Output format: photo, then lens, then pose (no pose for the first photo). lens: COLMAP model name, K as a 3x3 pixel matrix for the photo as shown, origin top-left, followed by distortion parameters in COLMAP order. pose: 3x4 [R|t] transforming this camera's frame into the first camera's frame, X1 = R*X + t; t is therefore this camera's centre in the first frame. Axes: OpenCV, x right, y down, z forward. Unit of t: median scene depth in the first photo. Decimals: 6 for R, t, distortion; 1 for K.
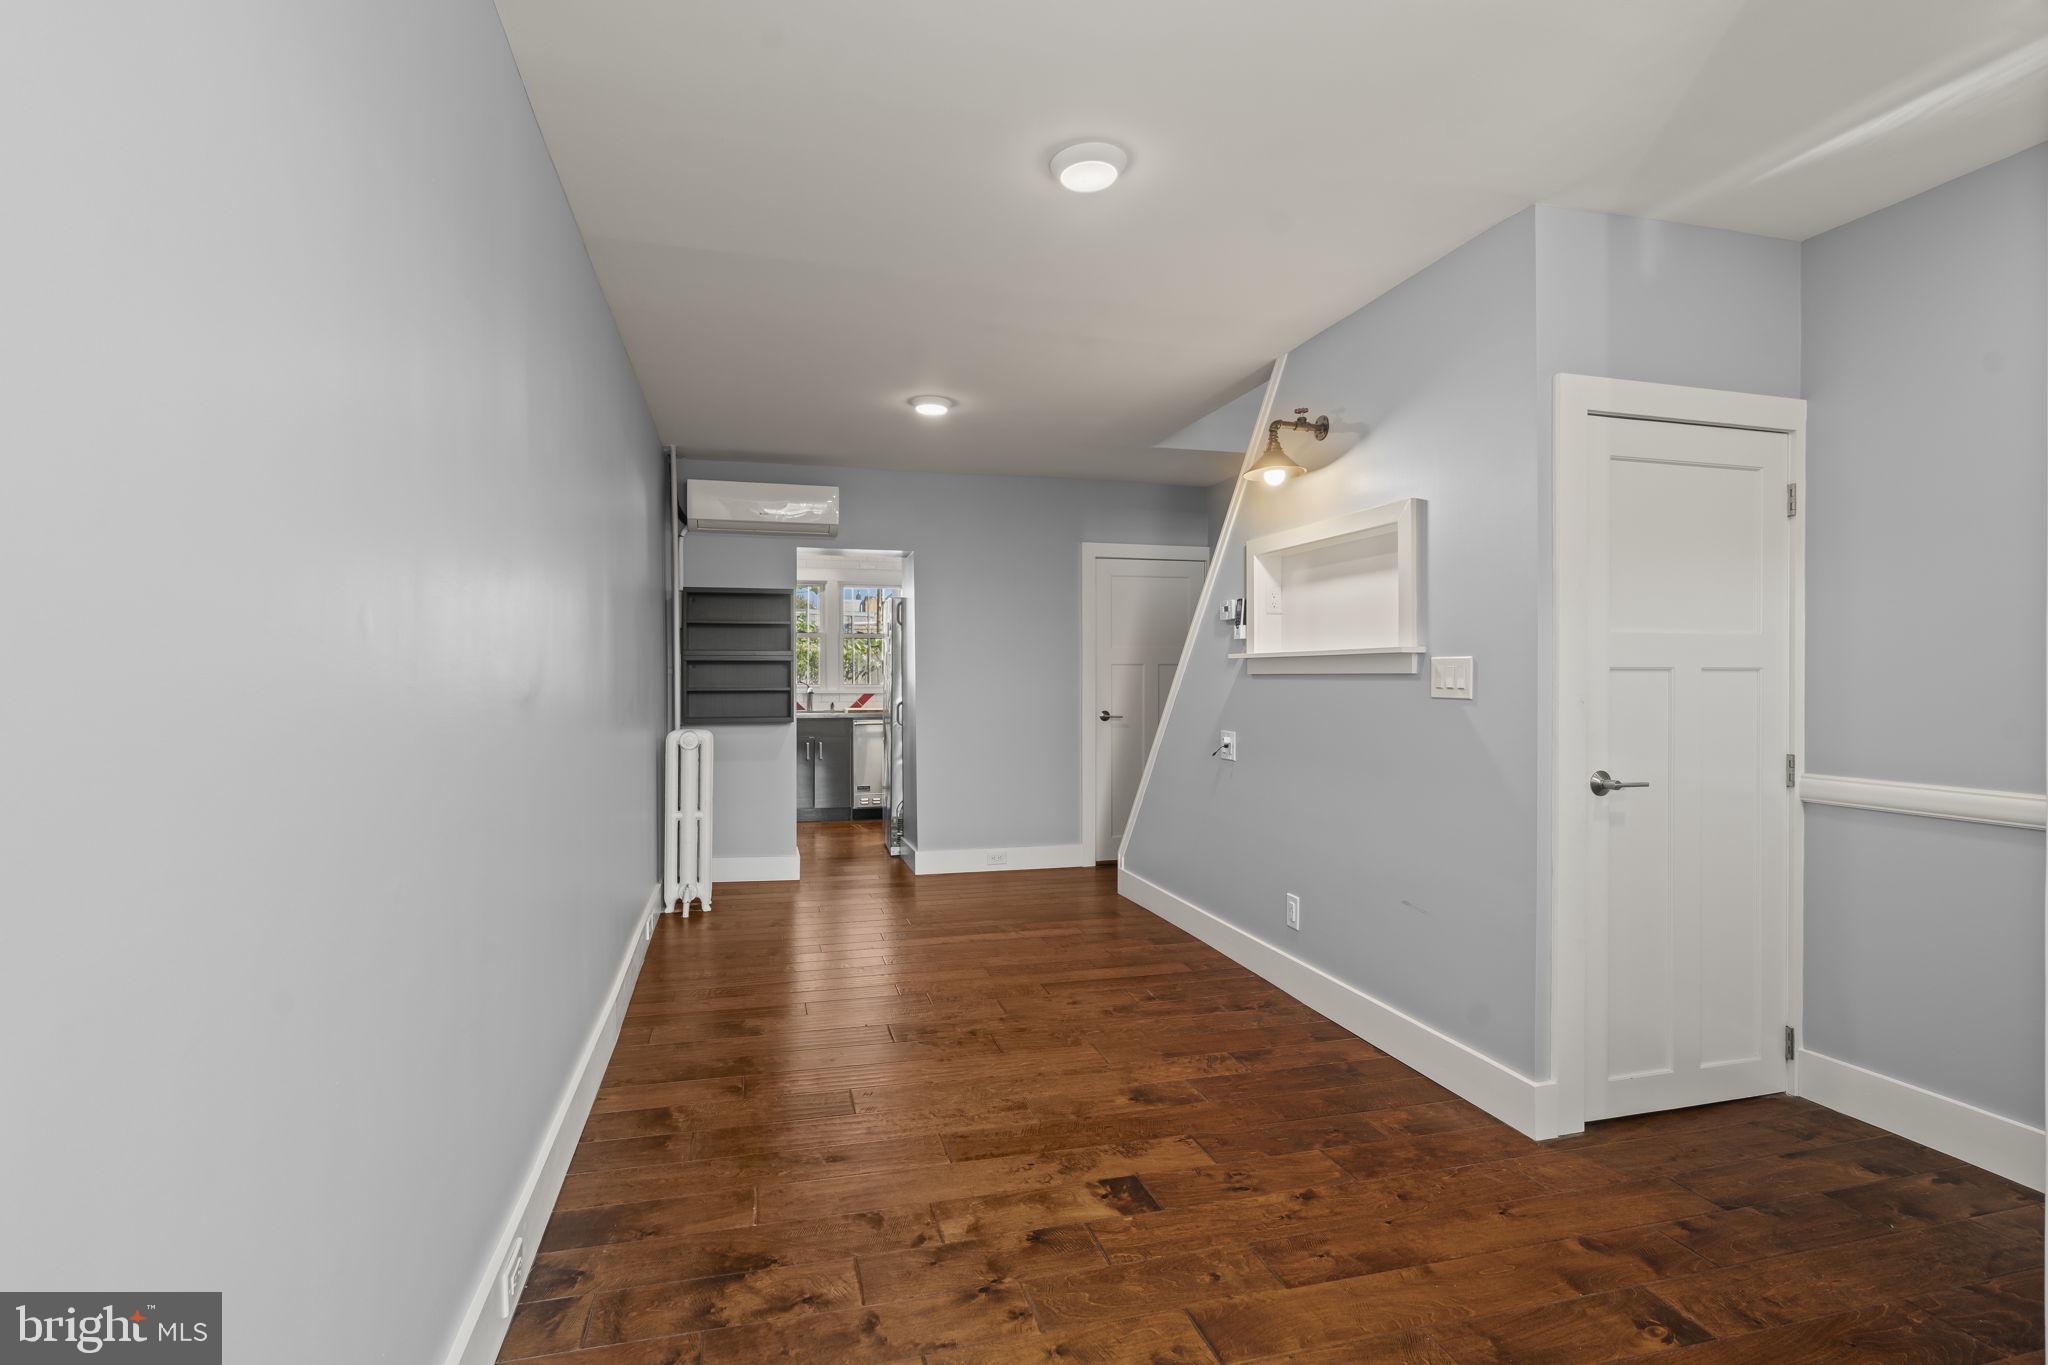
lens RADIAL K [[978.6, 0, 1016.9], [0, 978.6, 677.0], [0, 0, 1]] dist [0.004609, 0.001272]
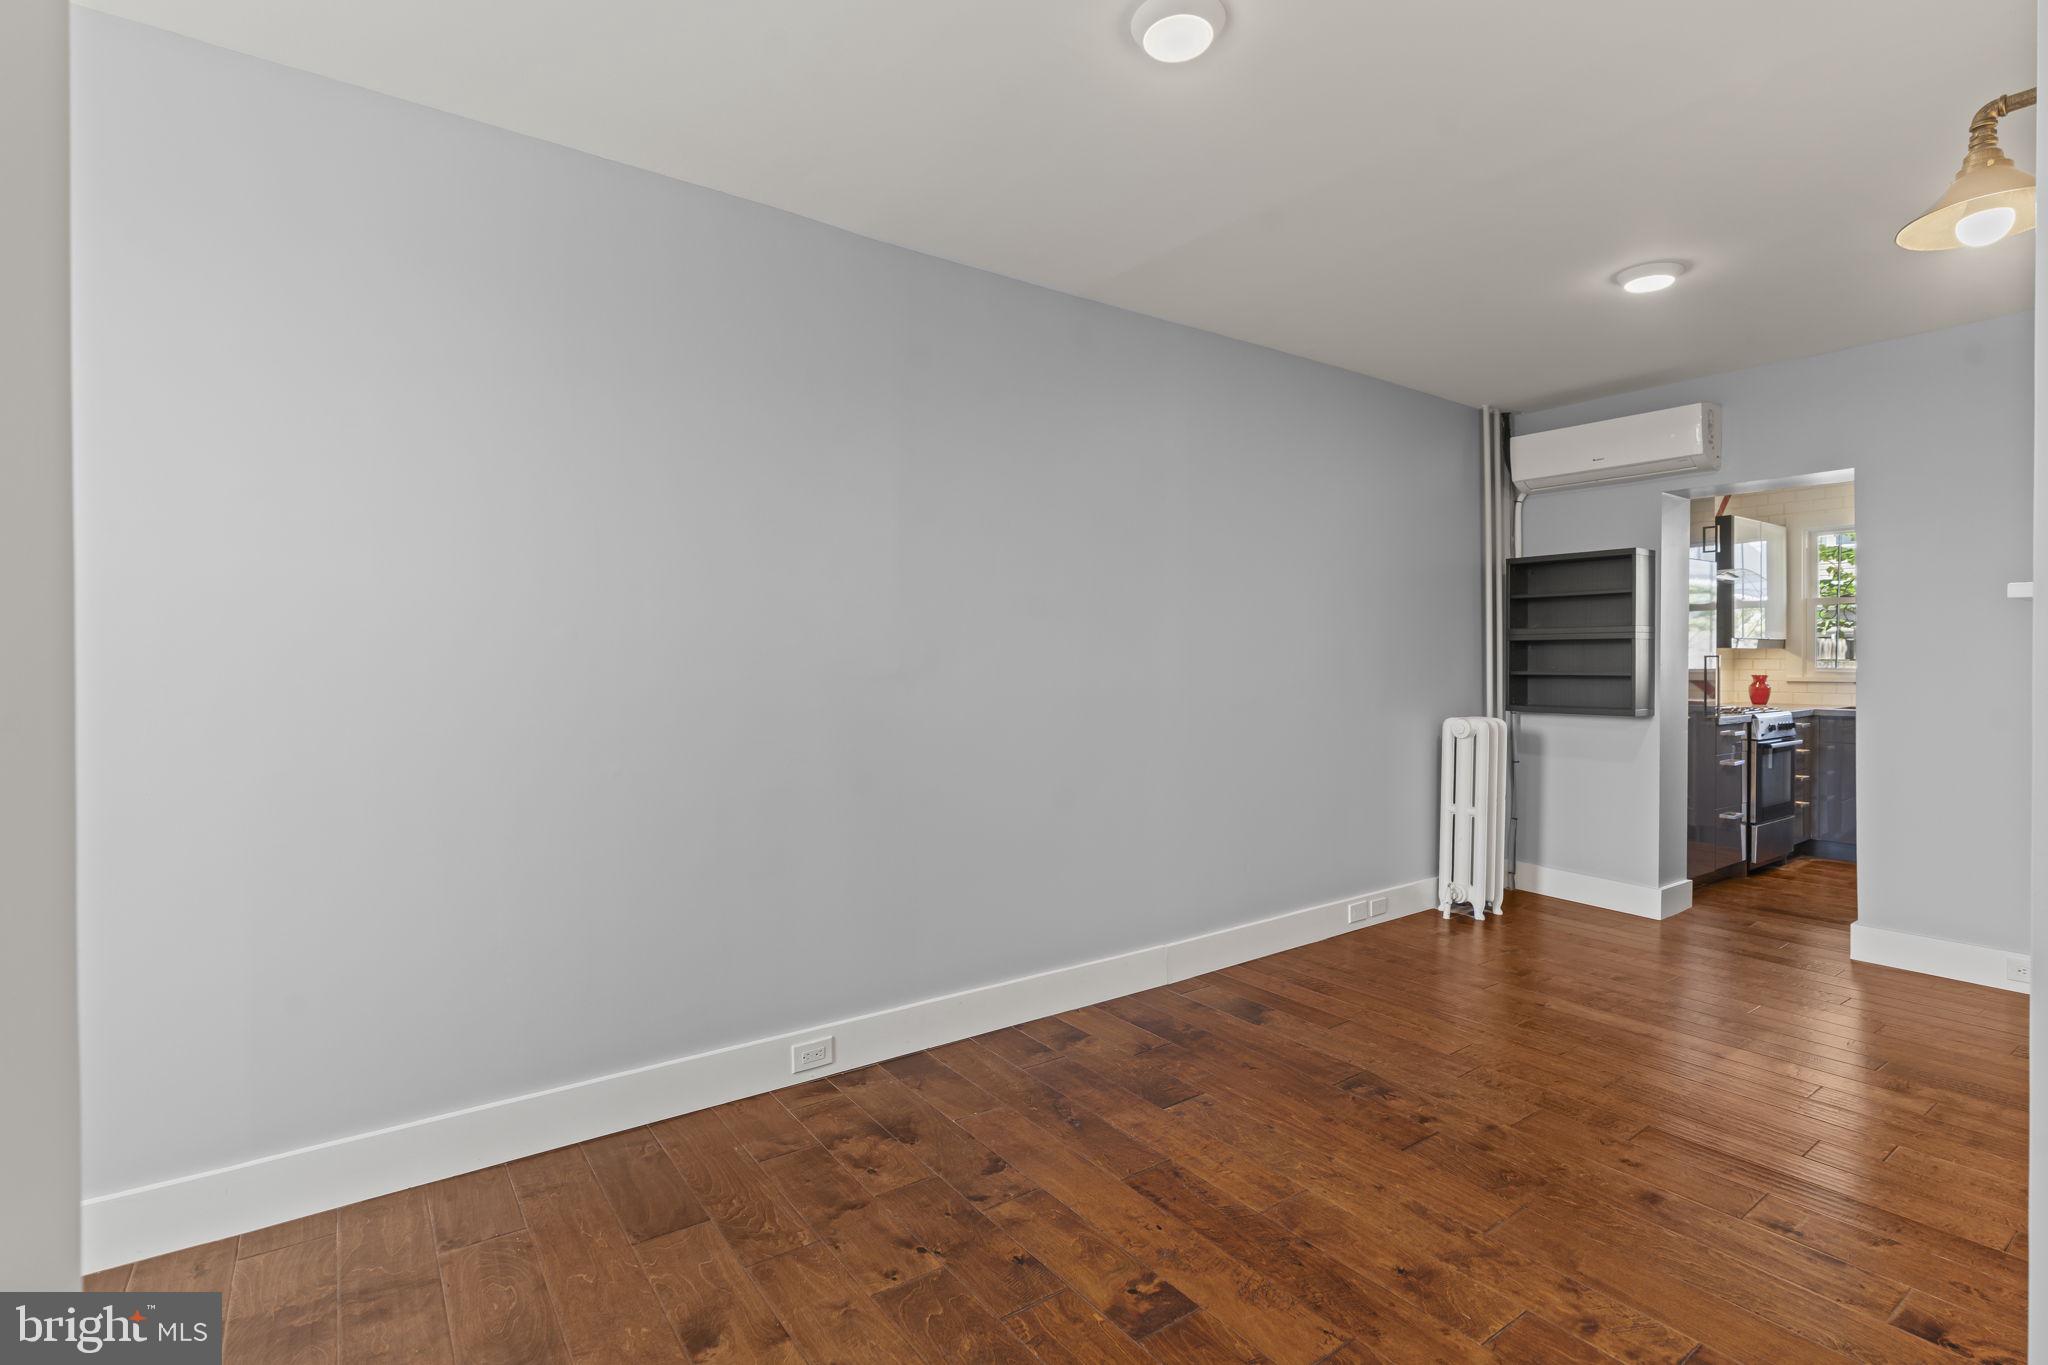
lens RADIAL K [[978.6, 0, 1016.9], [0, 978.6, 677.0], [0, 0, 1]] dist [0.004609, 0.001272]
pose [[0.341750, 0.012308, -0.939710, 0.671834], [0.005906, 0.999866, 0.015244, -0.001141], [0.939772, -0.010759, 0.341631, 0.512145]]
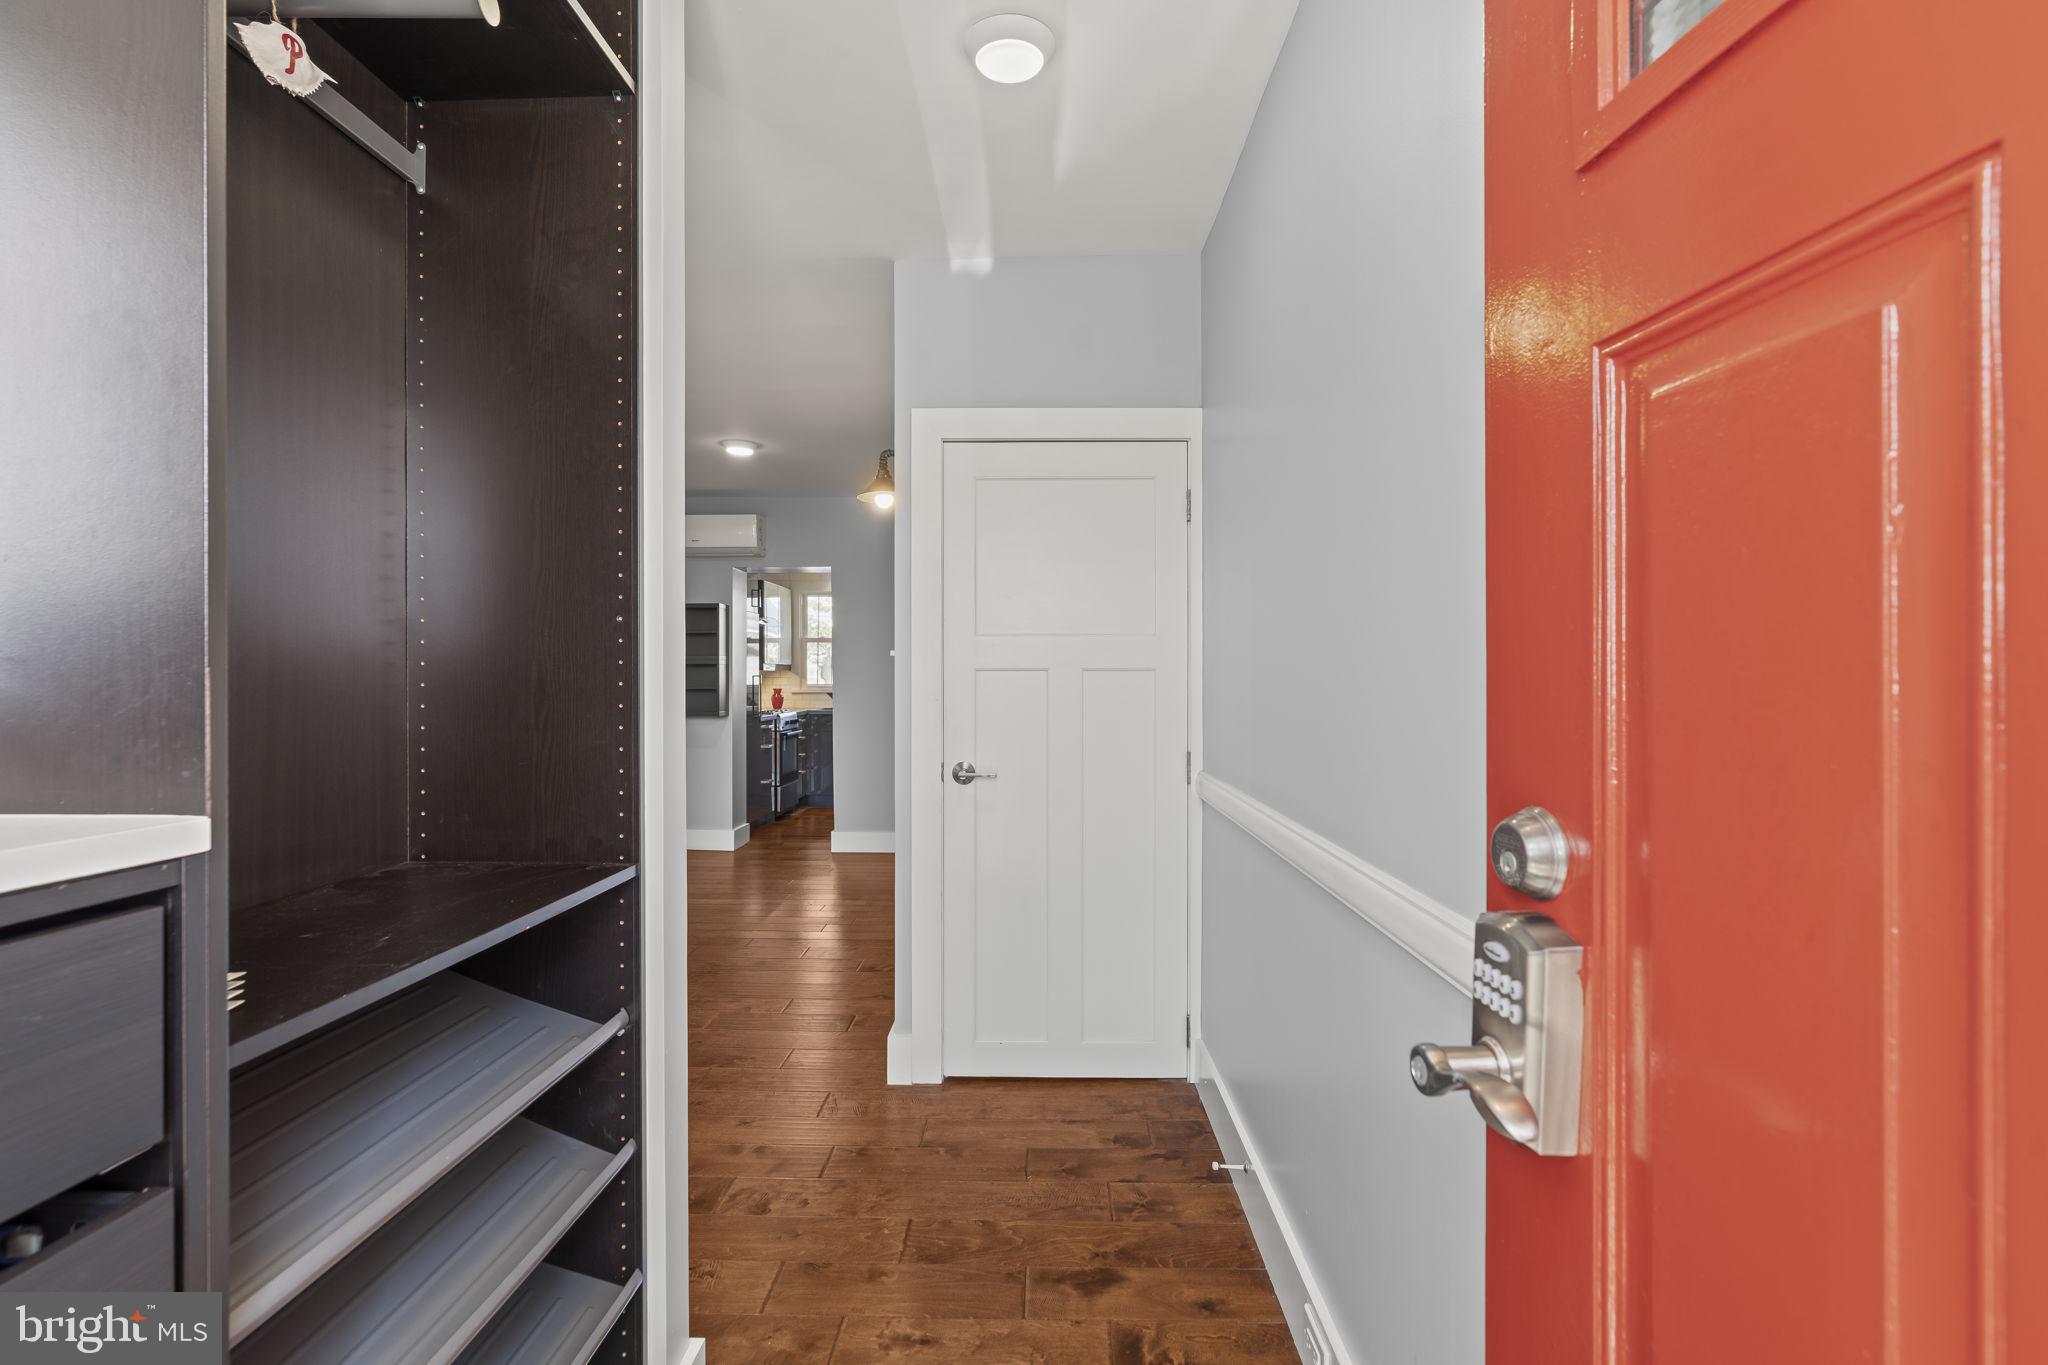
lens RADIAL K [[967.8, 0, 1029.8], [0, 967.8, 667.0], [0, 0, 1]] dist [-0.014859, 0.000366]
pose [[0.956166, -0.005585, -0.292772, 0.926500], [0.002971, 0.999952, -0.009373, -0.001246], [0.292810, 0.008093, 0.956136, -0.023135]]
